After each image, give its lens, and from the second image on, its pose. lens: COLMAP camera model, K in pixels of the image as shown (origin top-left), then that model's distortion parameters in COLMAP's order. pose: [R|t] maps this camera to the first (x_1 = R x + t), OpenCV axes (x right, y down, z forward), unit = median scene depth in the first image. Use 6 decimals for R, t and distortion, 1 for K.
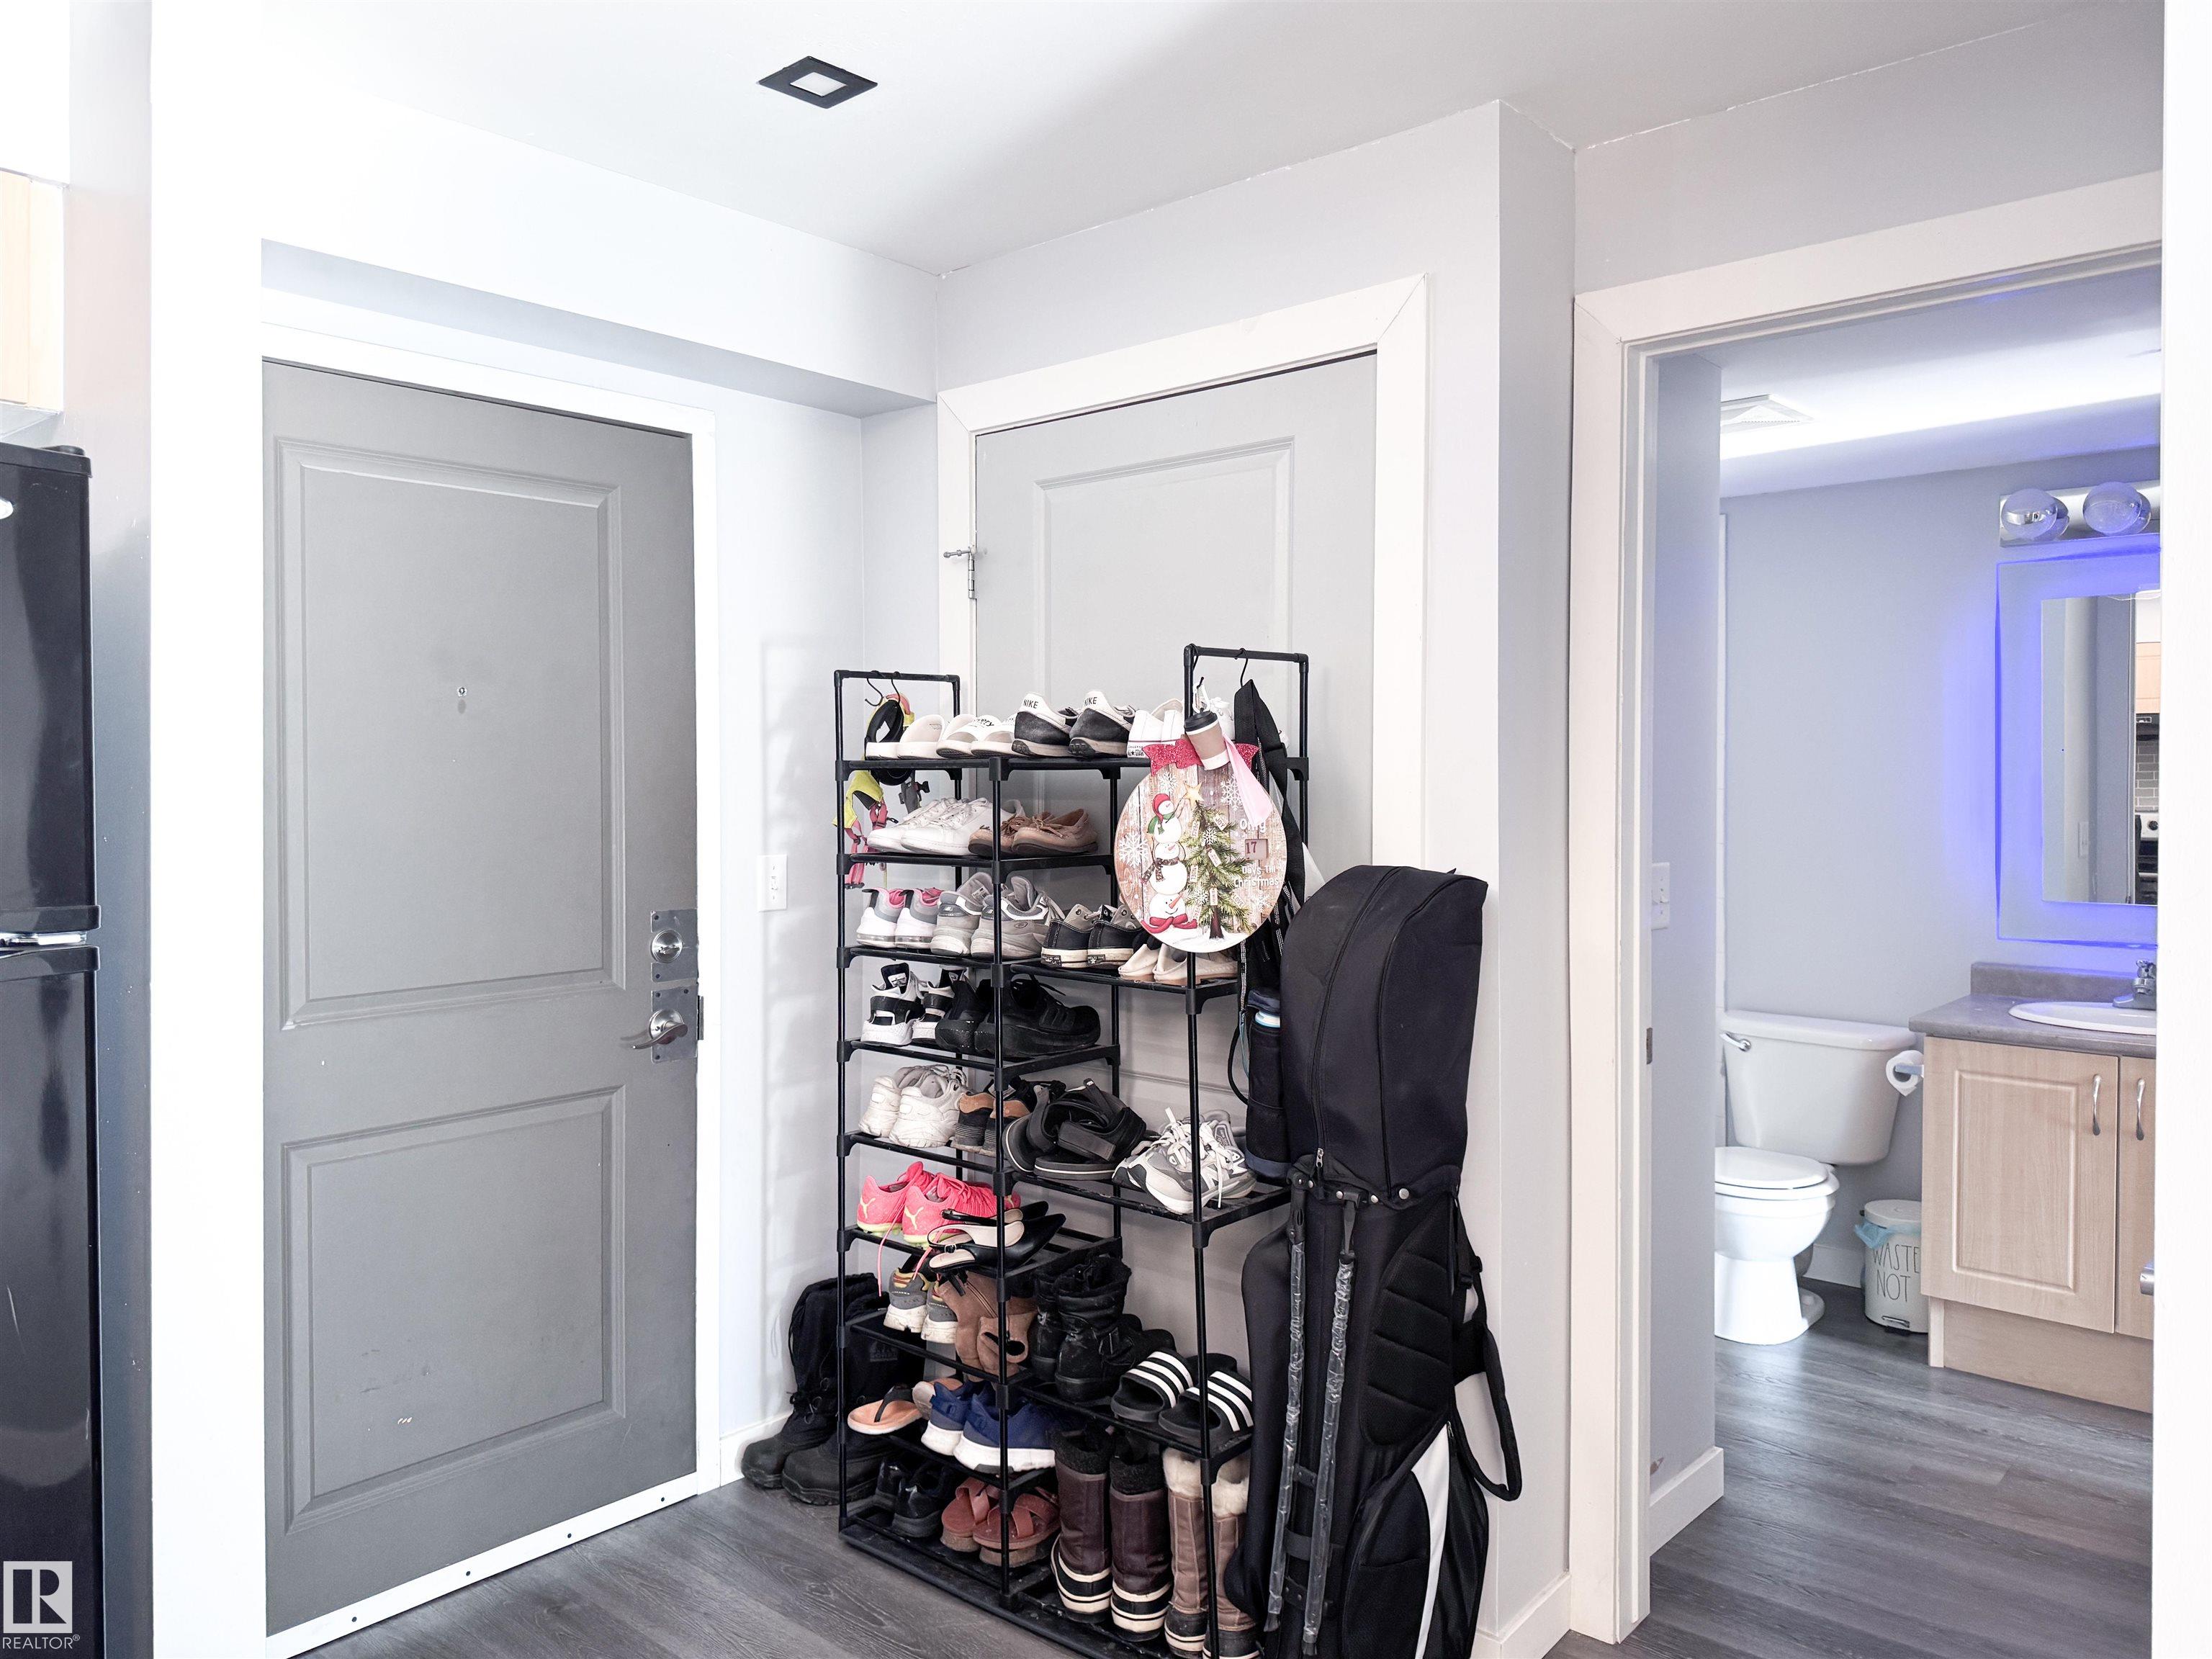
lens RADIAL K [[1579.1, 0, 1129.5], [0, 1579.1, 805.4], [0, 0, 1]] dist [0.144903, -0.224890]
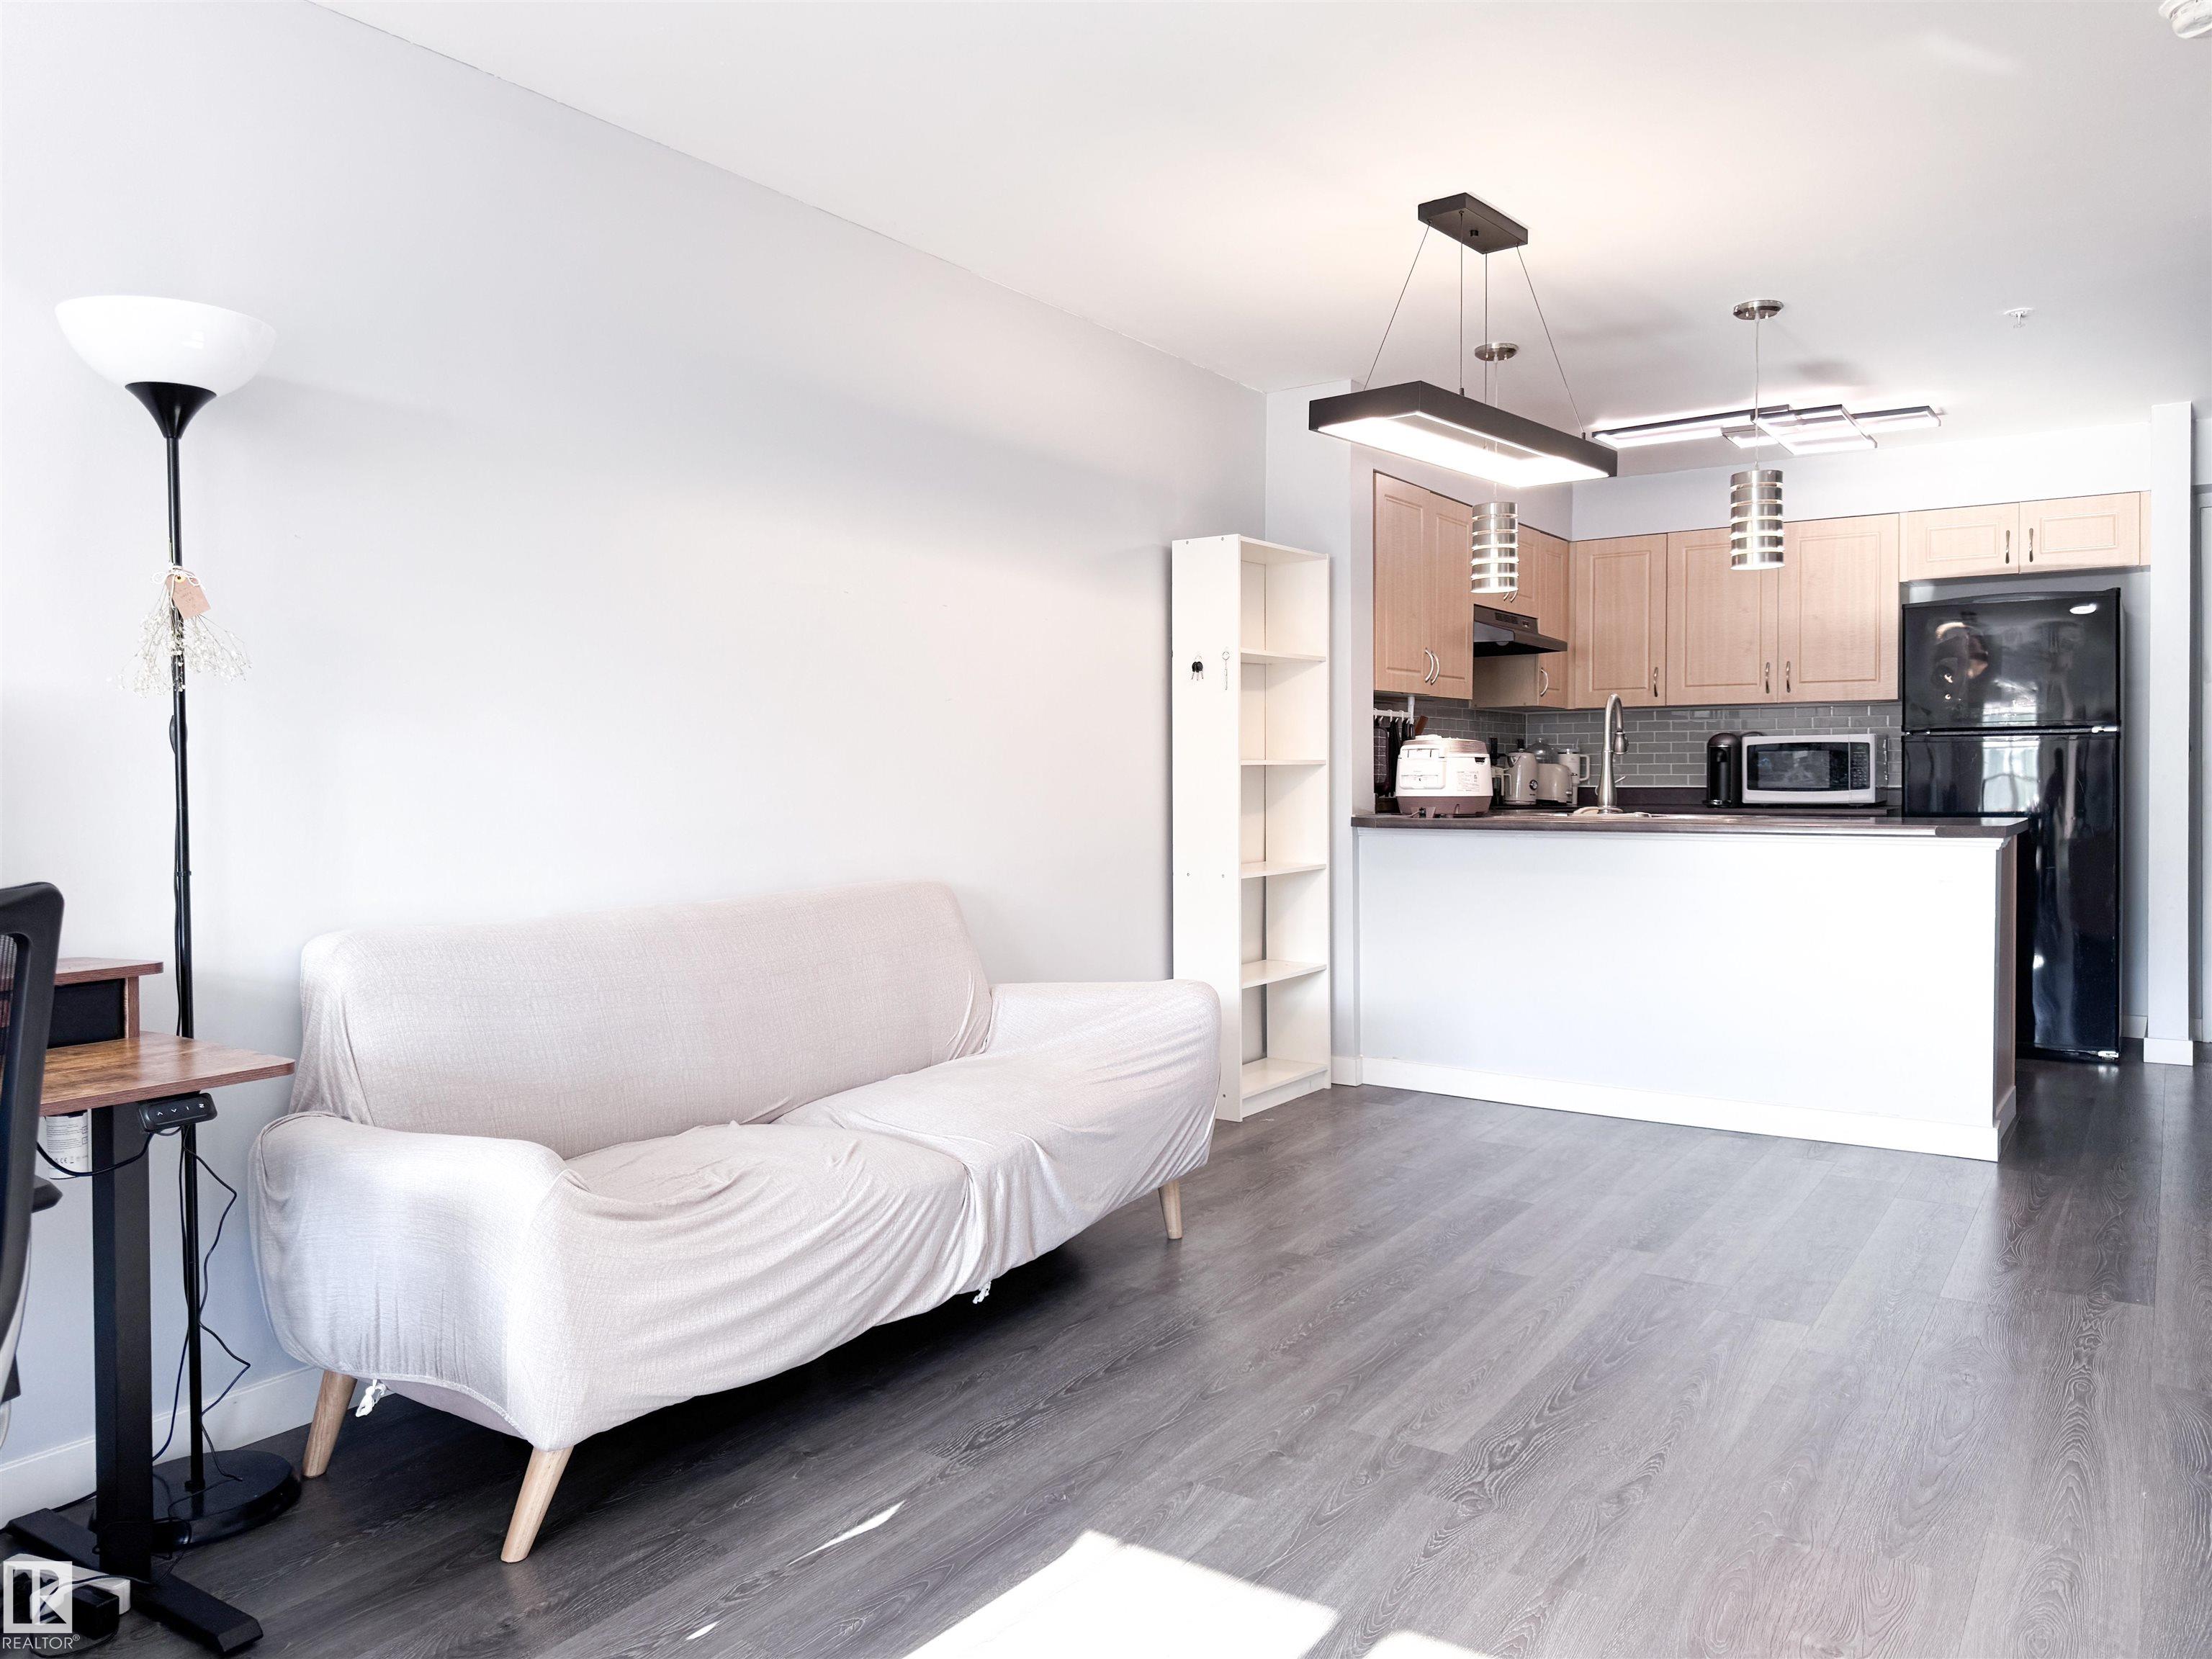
lens RADIAL K [[1579.1, 0, 1129.5], [0, 1579.1, 805.4], [0, 0, 1]] dist [0.144903, -0.224890]
pose [[0.139074, 0.021050, -0.990058, 1.554682], [-0.008414, 0.999763, 0.020075, 0.121172], [0.990246, 0.005538, 0.139218, -0.990787]]
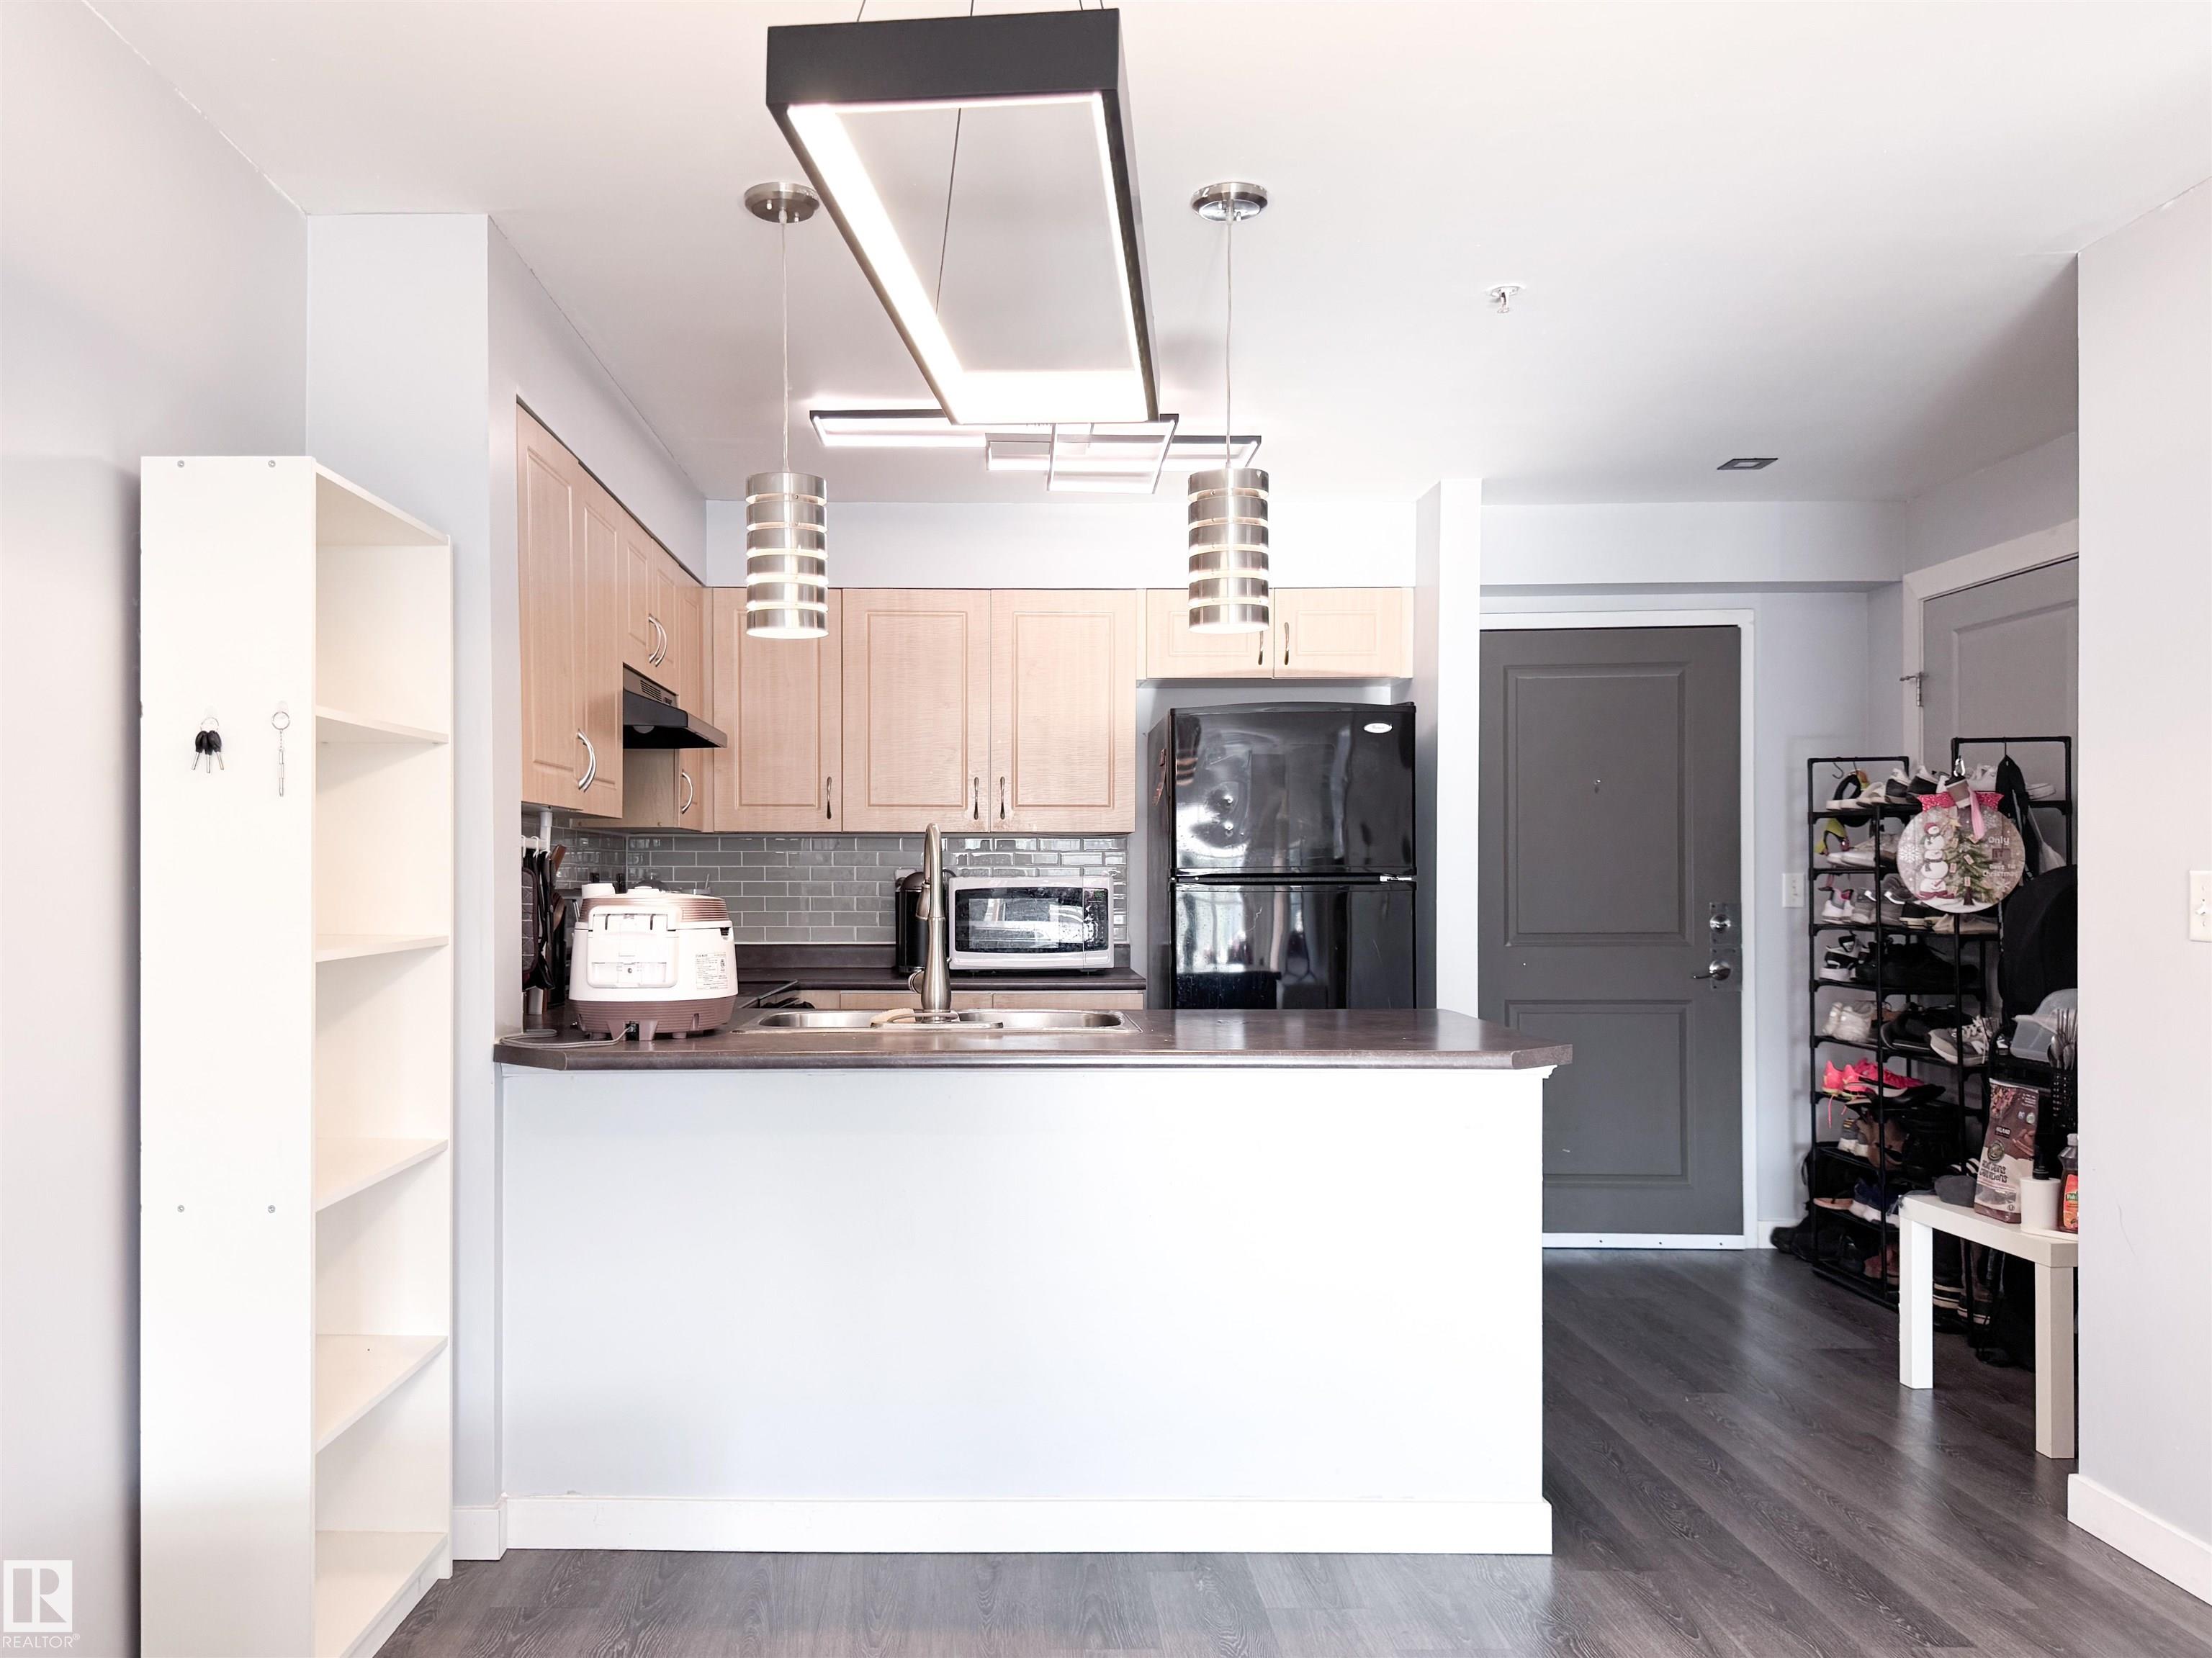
lens RADIAL K [[1744.5, 0, 1009.0], [0, 1744.5, 876.7], [0, 0, 1]] dist [0.103974, -0.107742]
pose [[0.663960, 0.000779, -0.747768, 0.712986], [-0.010628, 0.999908, -0.008395, 0.069759], [0.747693, 0.013521, 0.663907, -0.955379]]
